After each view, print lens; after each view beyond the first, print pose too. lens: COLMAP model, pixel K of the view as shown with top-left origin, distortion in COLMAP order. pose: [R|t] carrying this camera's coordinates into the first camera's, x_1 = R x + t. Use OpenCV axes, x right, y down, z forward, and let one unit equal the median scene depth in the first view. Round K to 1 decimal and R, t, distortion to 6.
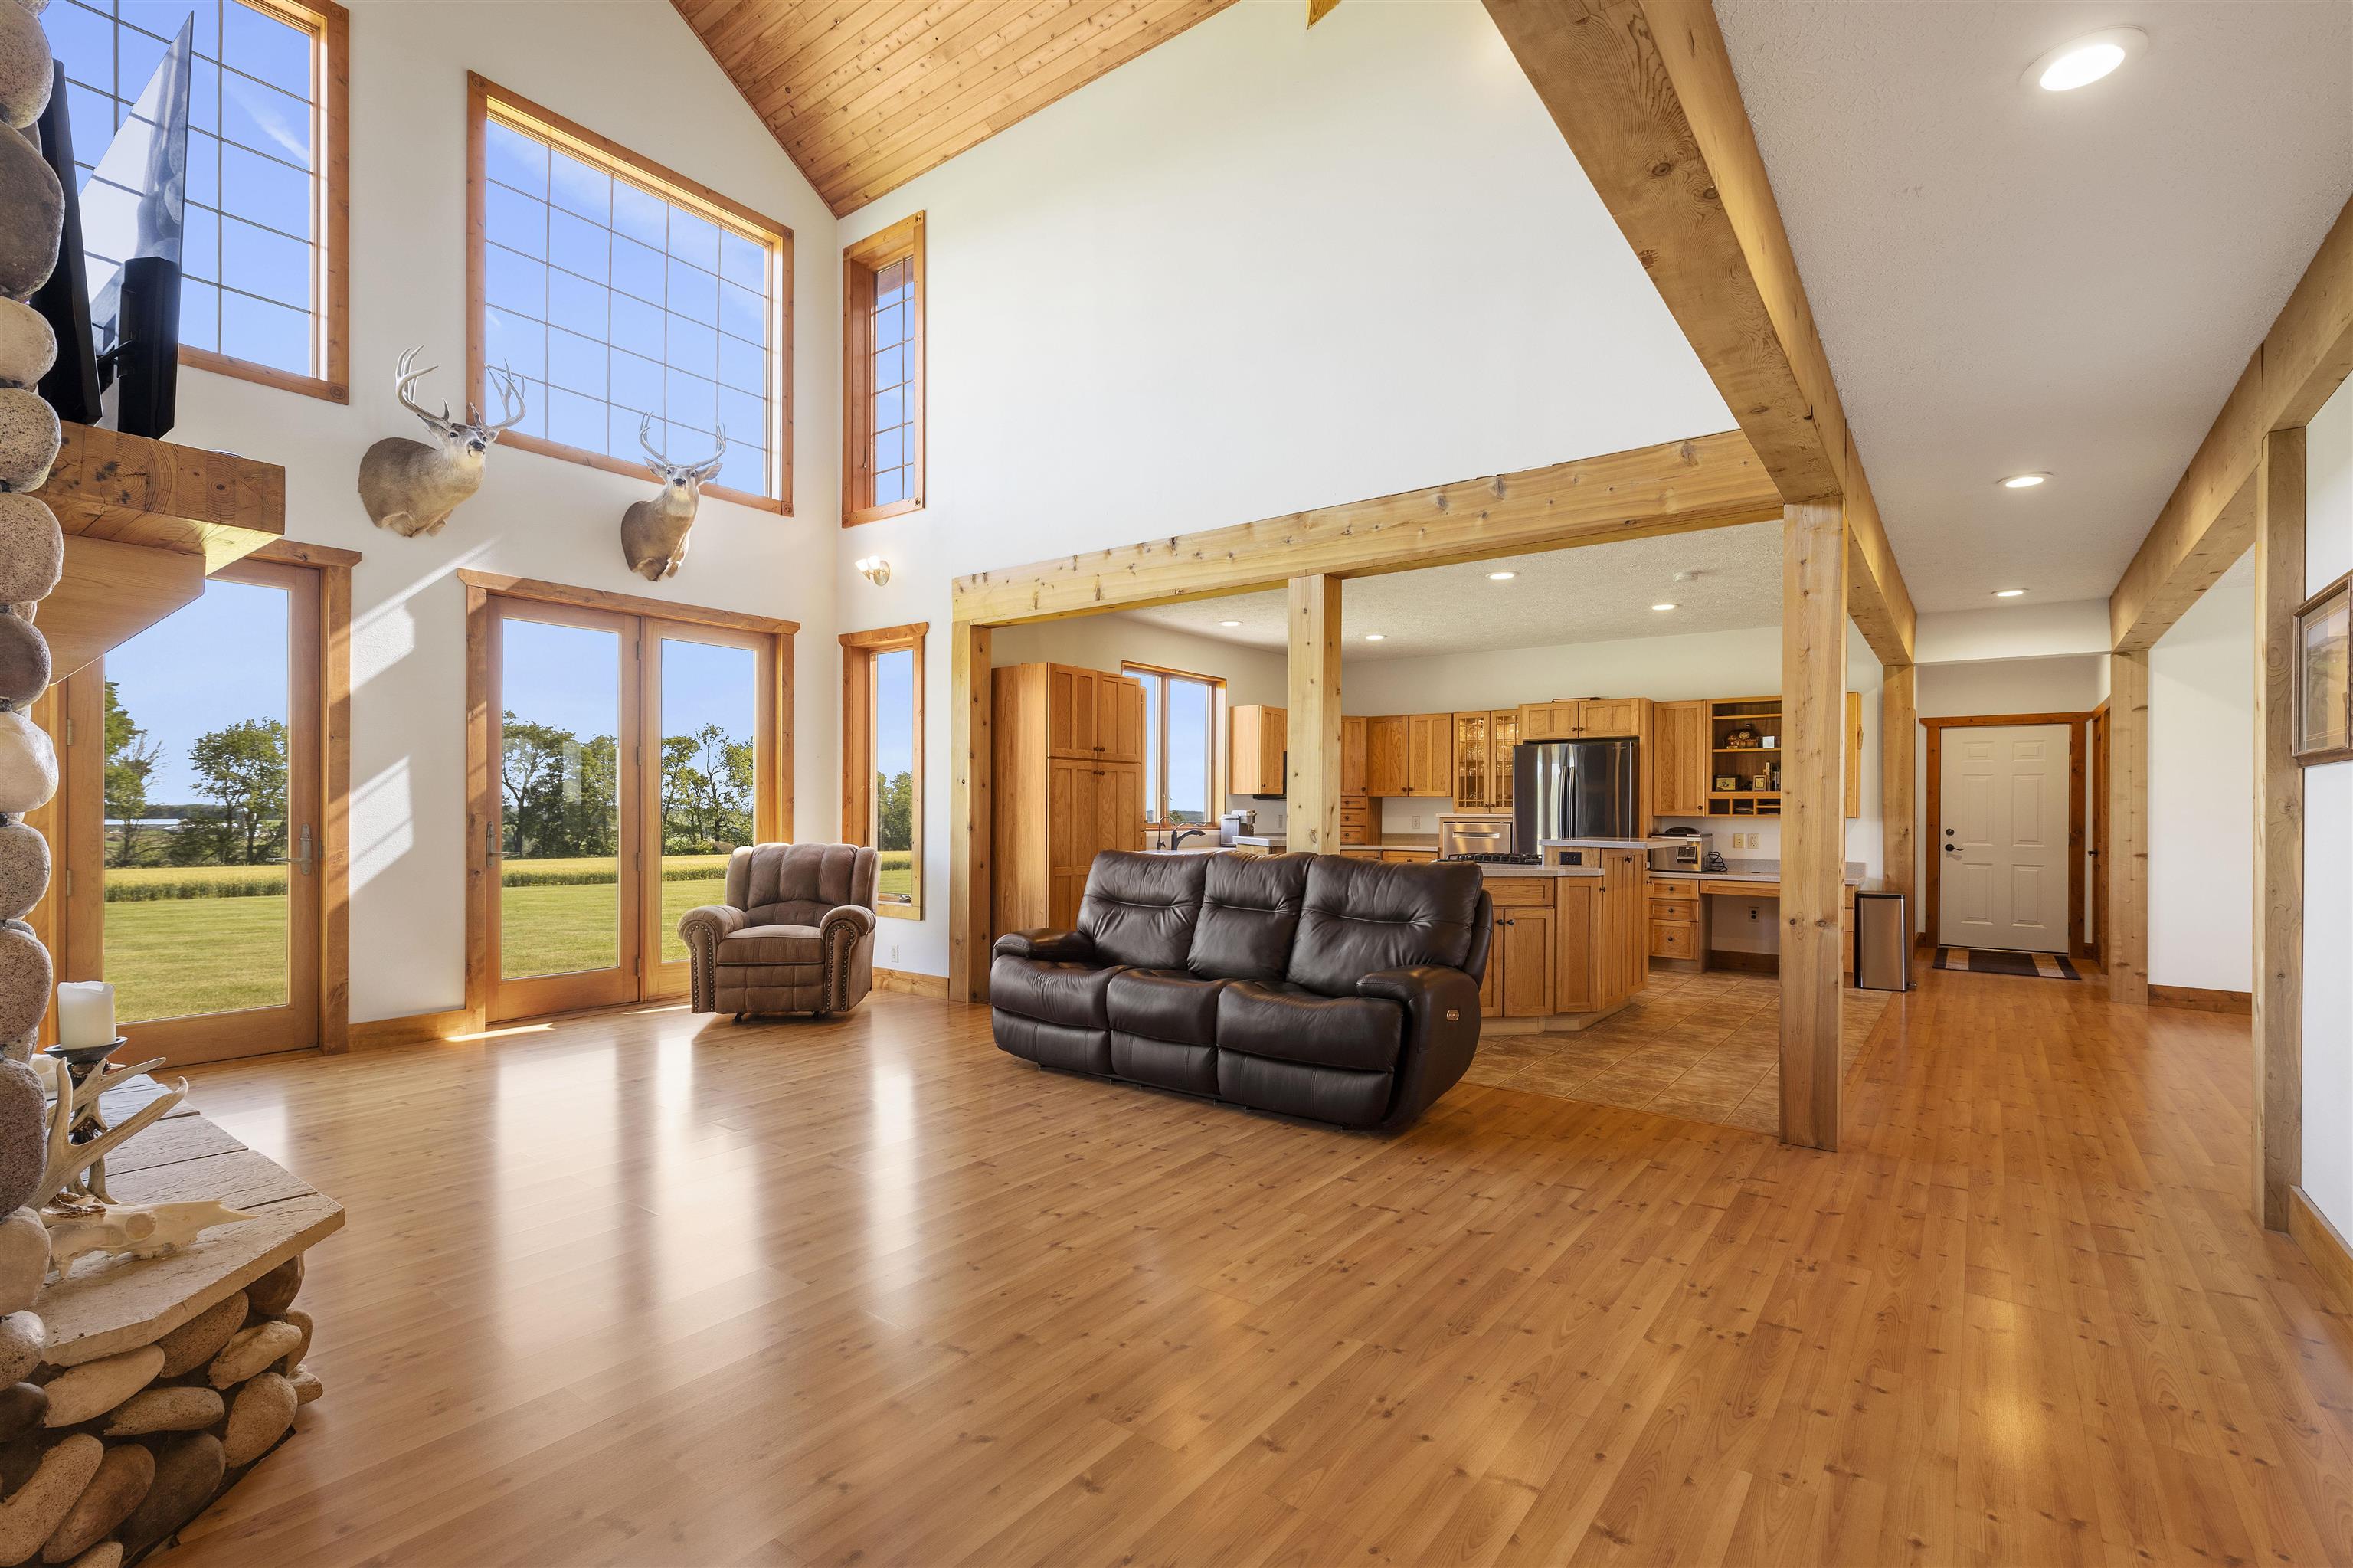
lens RADIAL K [[1074.5, 0, 1176.7], [0, 1074.5, 791.3], [0, 0, 1]] dist [0.005467, -0.000823]
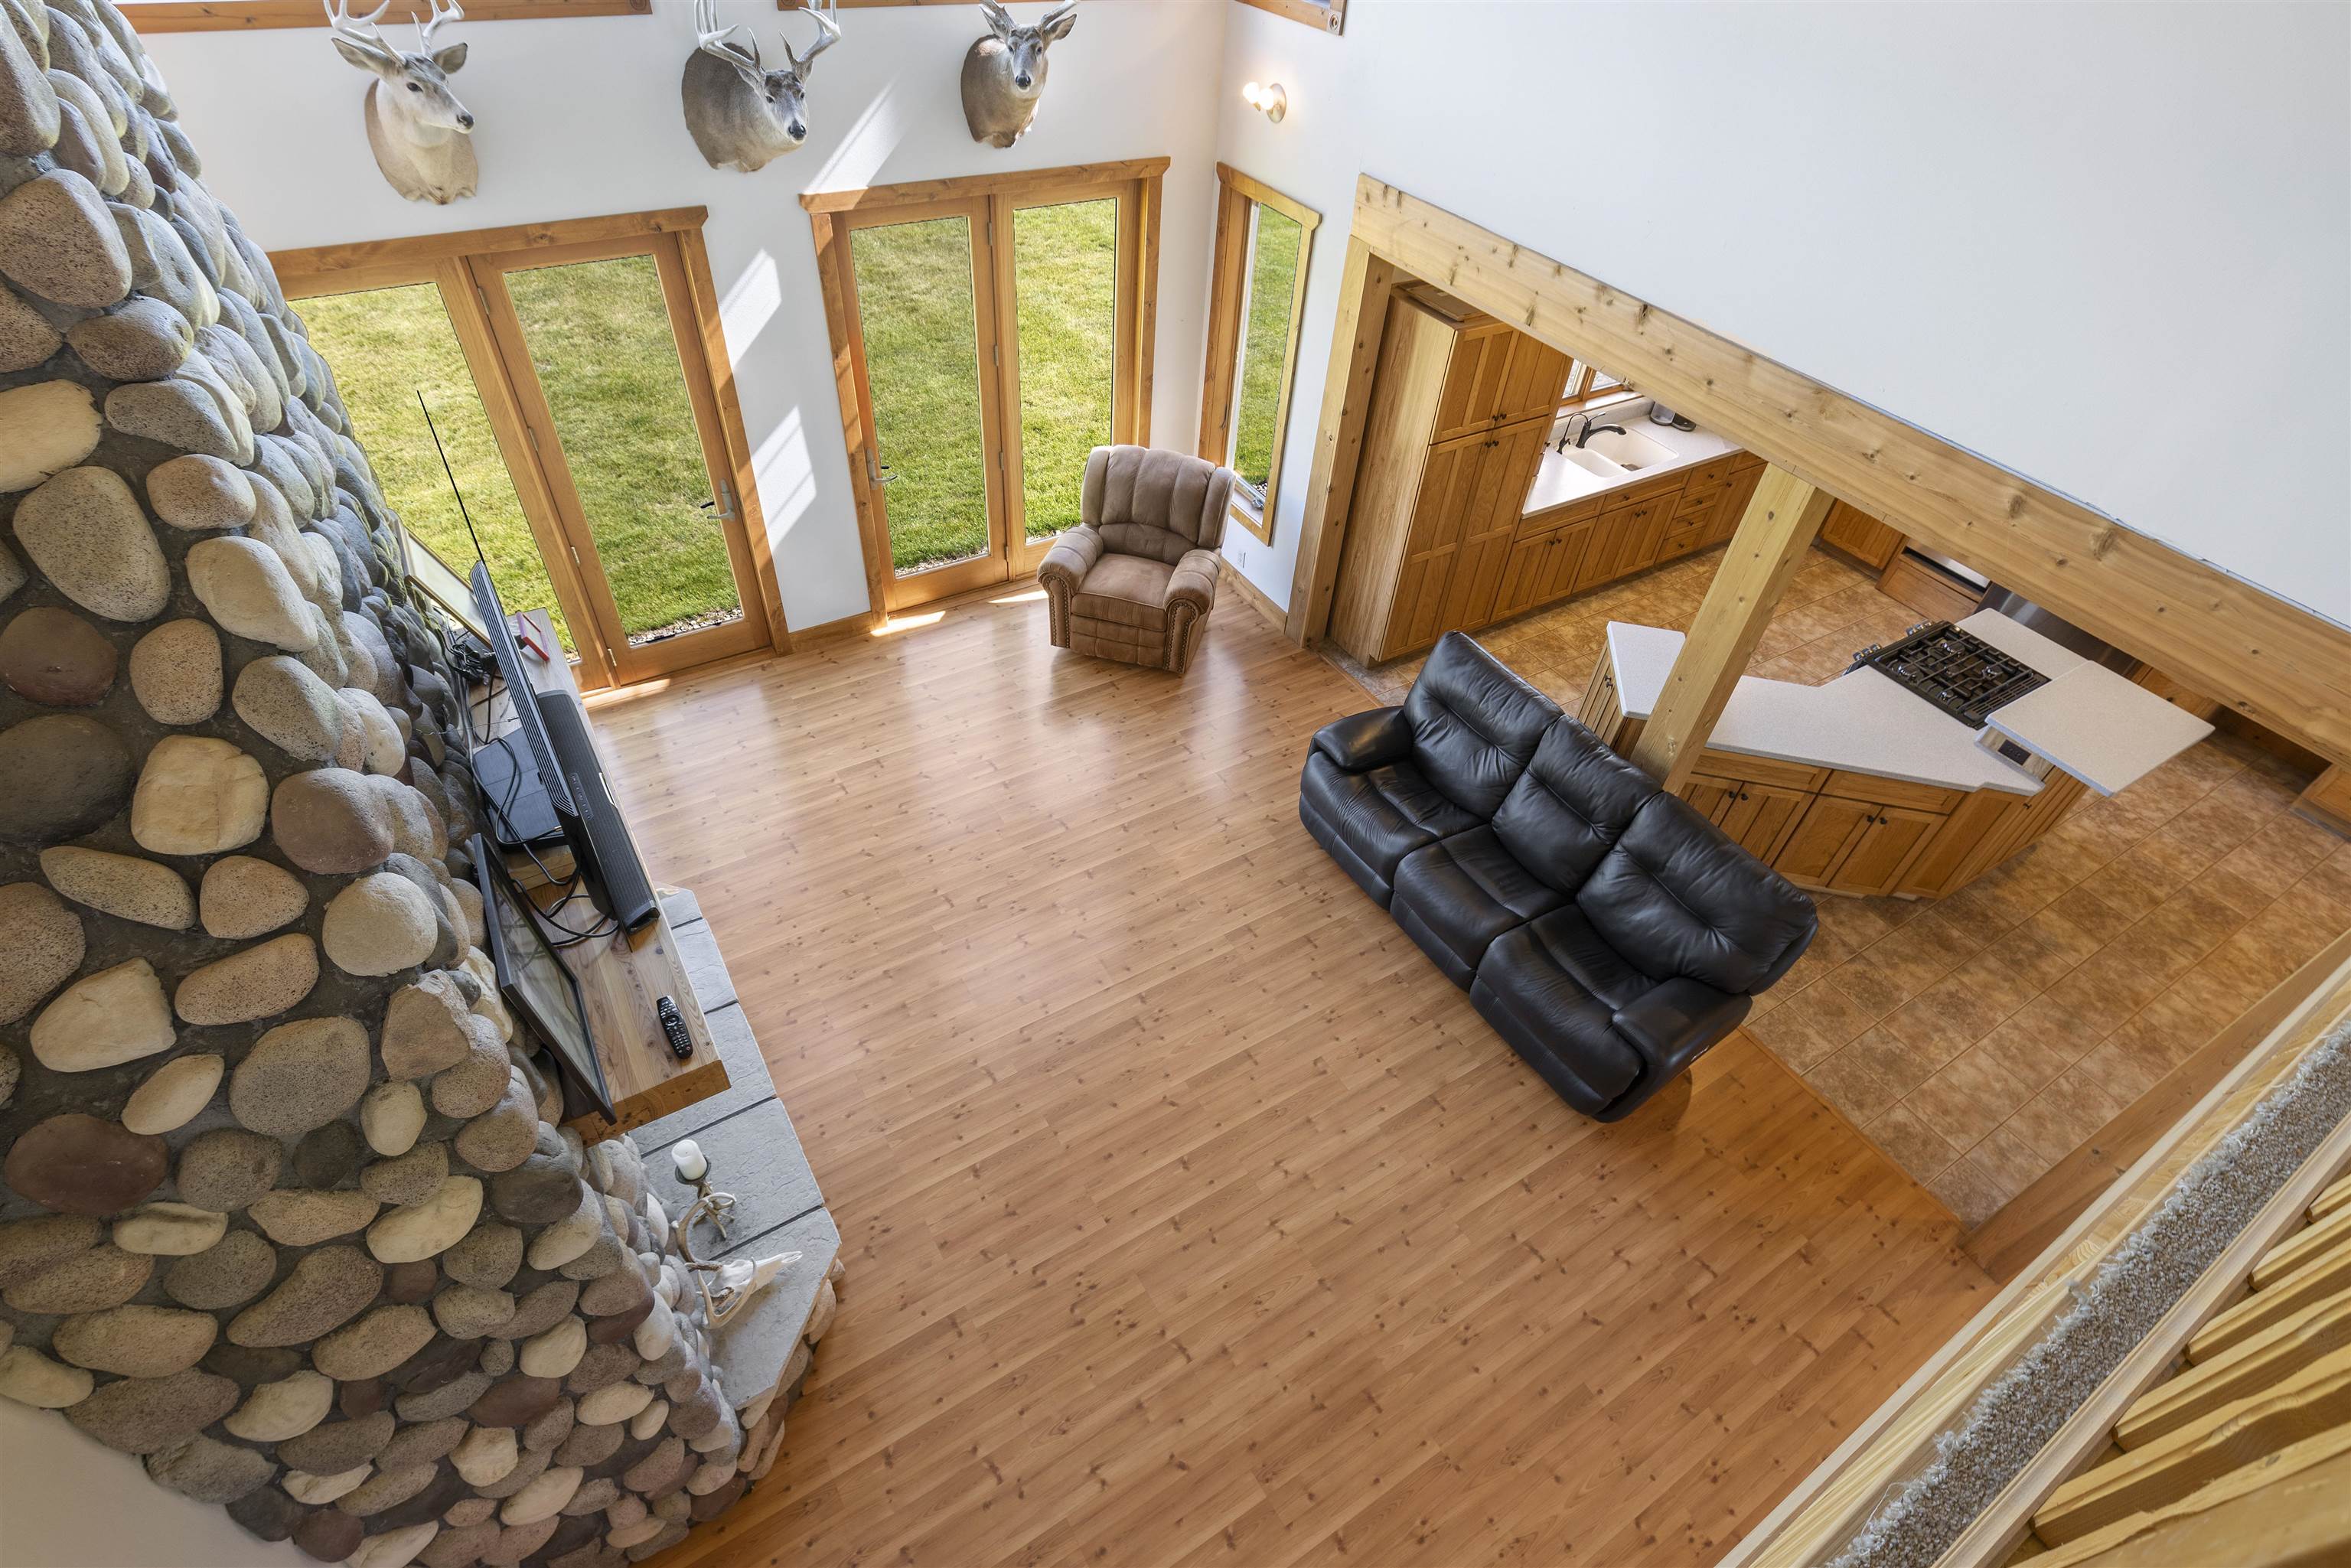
lens RADIAL K [[1142.3, 0, 1166.2], [0, 1142.3, 792.5], [0, 0, 1]] dist [-0.004762, -0.001067]
pose [[0.931179, 0.288501, -0.222876, -0.038839], [-0.051187, 0.708759, 0.703591, -0.528249], [0.360952, -0.643761, 0.674749, 0.162905]]
